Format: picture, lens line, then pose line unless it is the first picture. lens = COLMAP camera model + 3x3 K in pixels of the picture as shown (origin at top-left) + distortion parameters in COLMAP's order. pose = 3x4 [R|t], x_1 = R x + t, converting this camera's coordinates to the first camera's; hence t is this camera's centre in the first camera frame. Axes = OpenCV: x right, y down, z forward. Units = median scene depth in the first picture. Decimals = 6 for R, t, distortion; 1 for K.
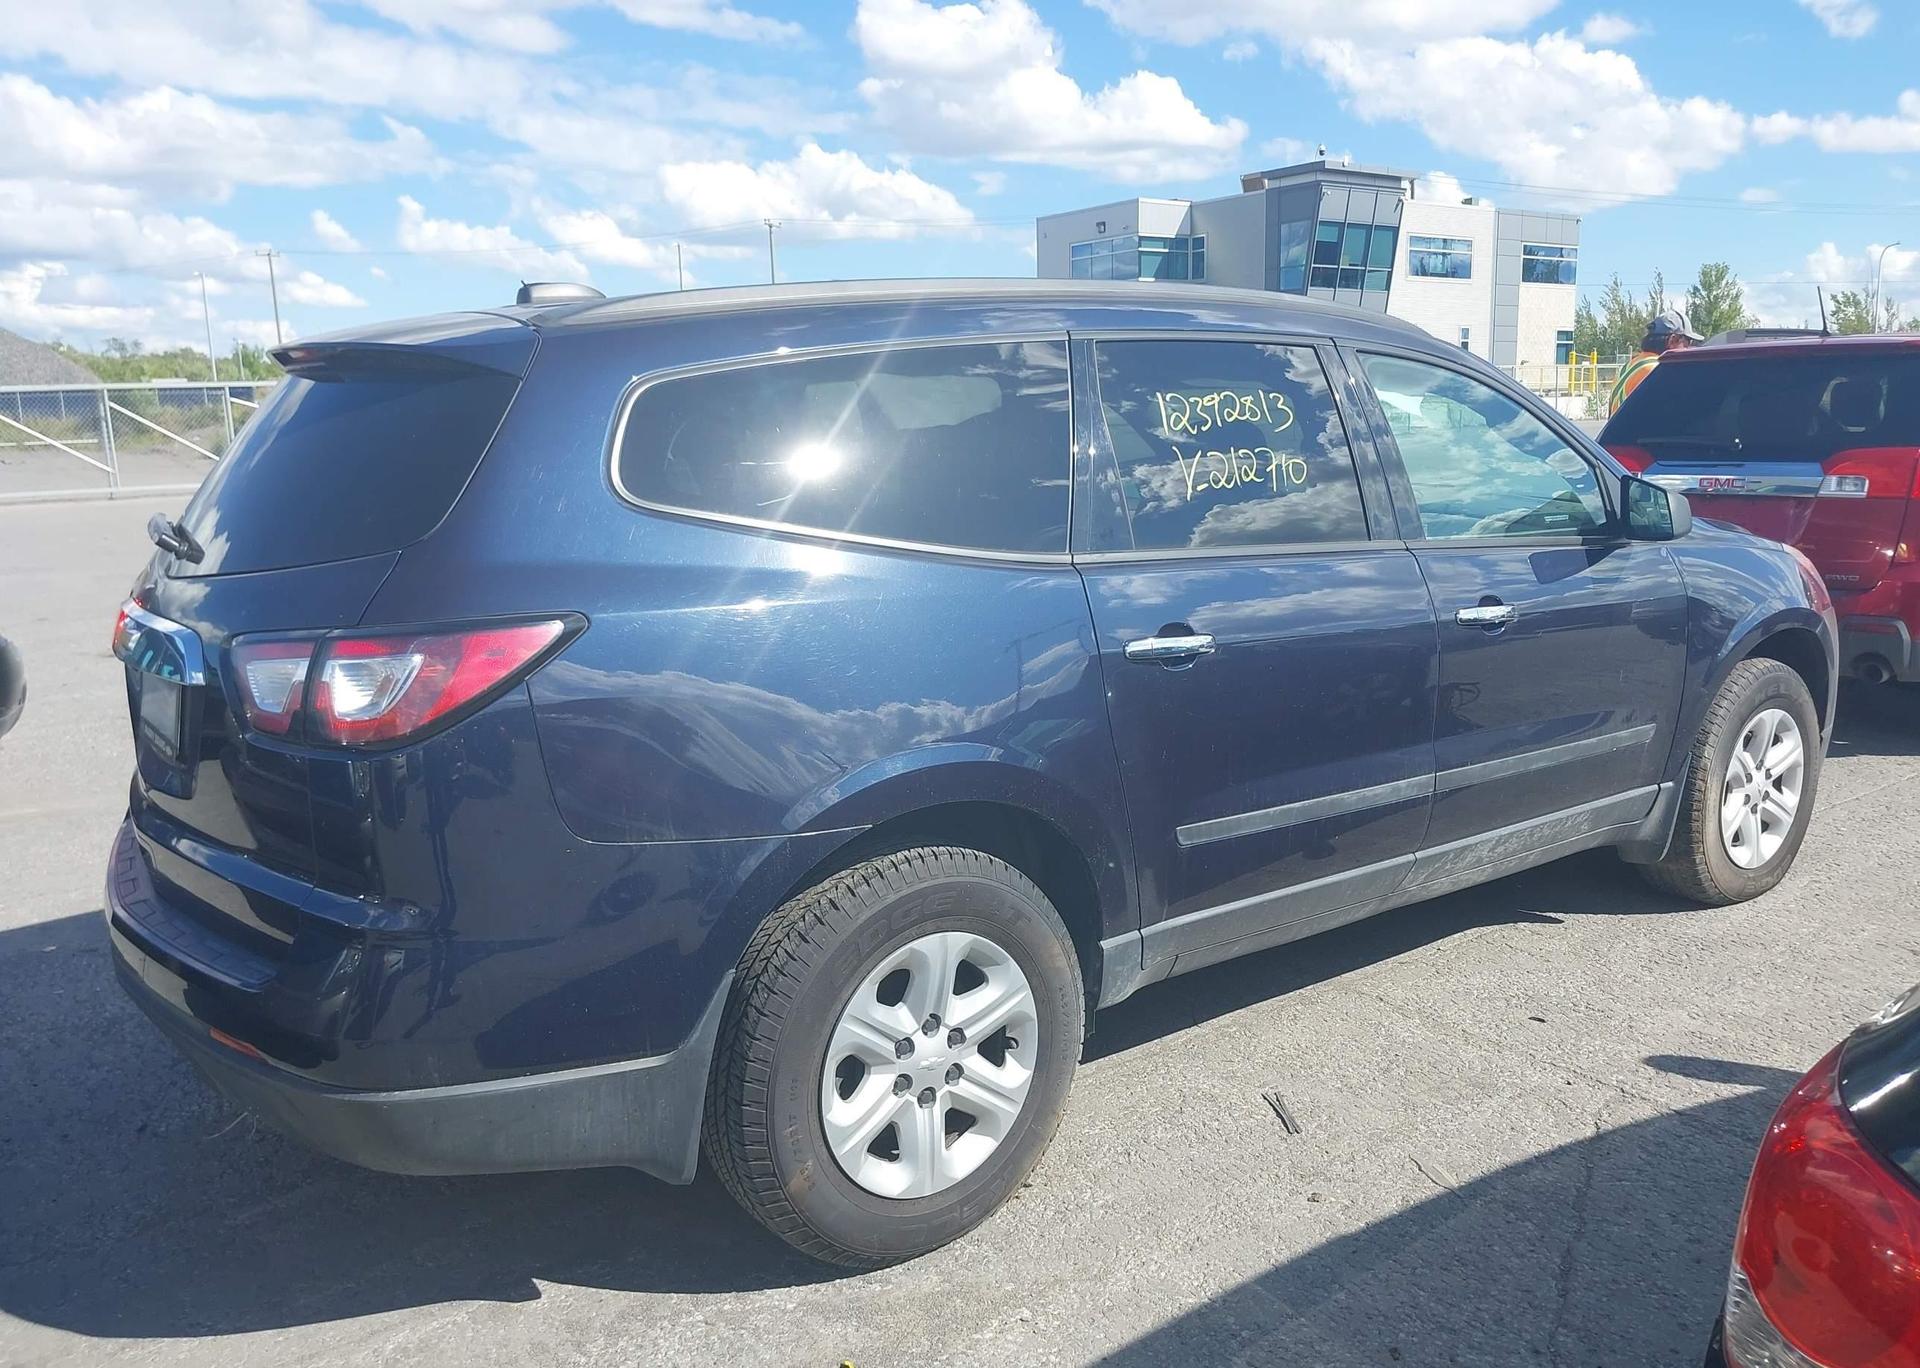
lens RADIAL K [[1525.3, 0, 957.9], [0, 1525.3, 668.8], [0, 0, 1]] dist [0.020297, -0.026599]
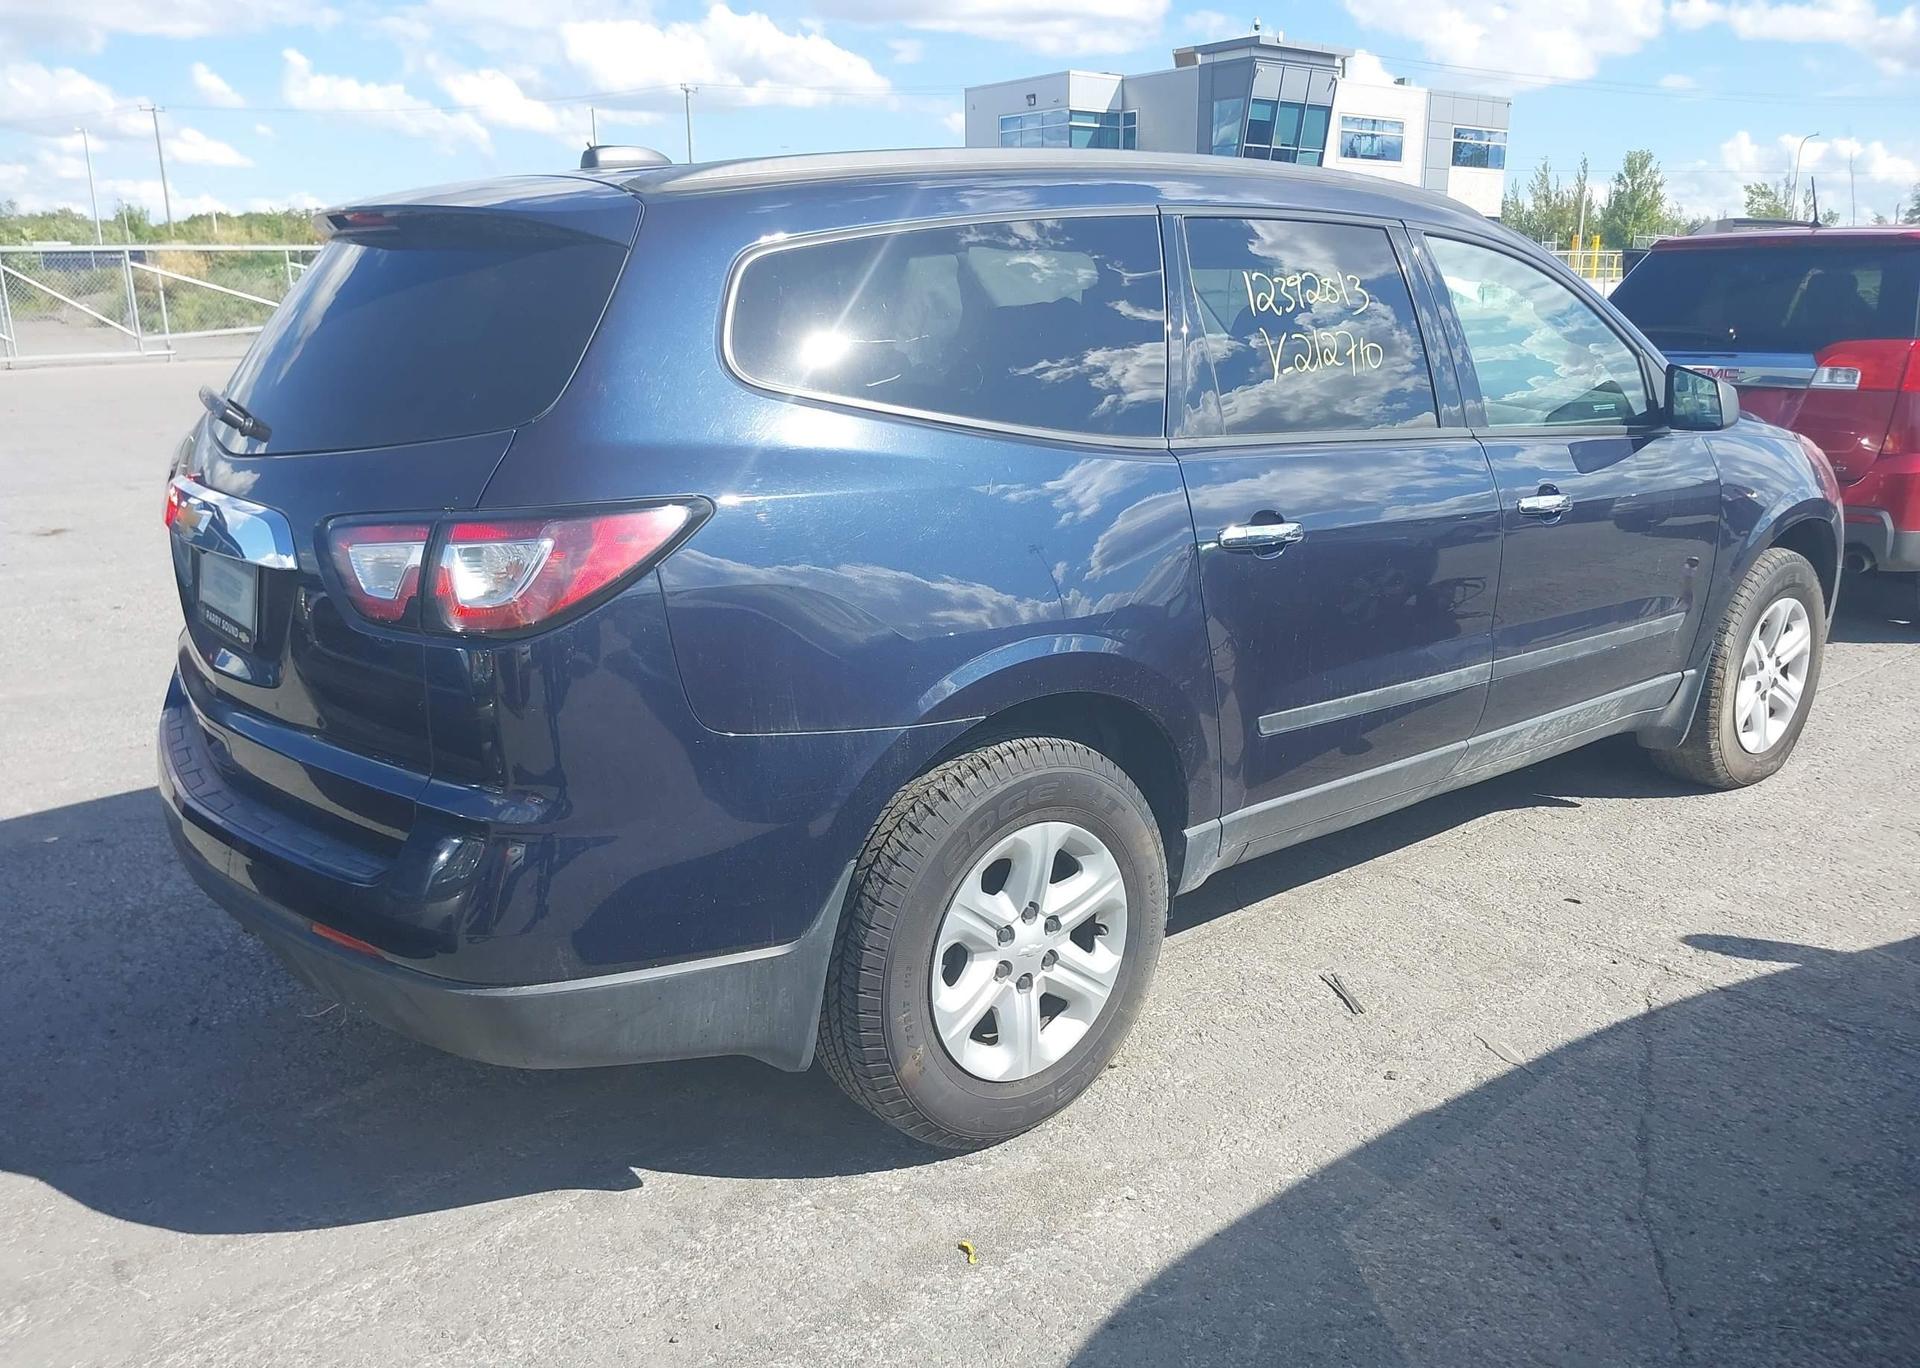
lens RADIAL K [[1525.3, 0, 961.4], [0, 1525.3, 669.0], [0, 0, 1]] dist [0.020297, -0.026599]
pose [[0.998316, 0.000997, 0.058004, -0.102200], [-0.005415, 0.997088, 0.076067, -0.001663], [-0.057760, -0.076253, 0.995414, 0.016690]]
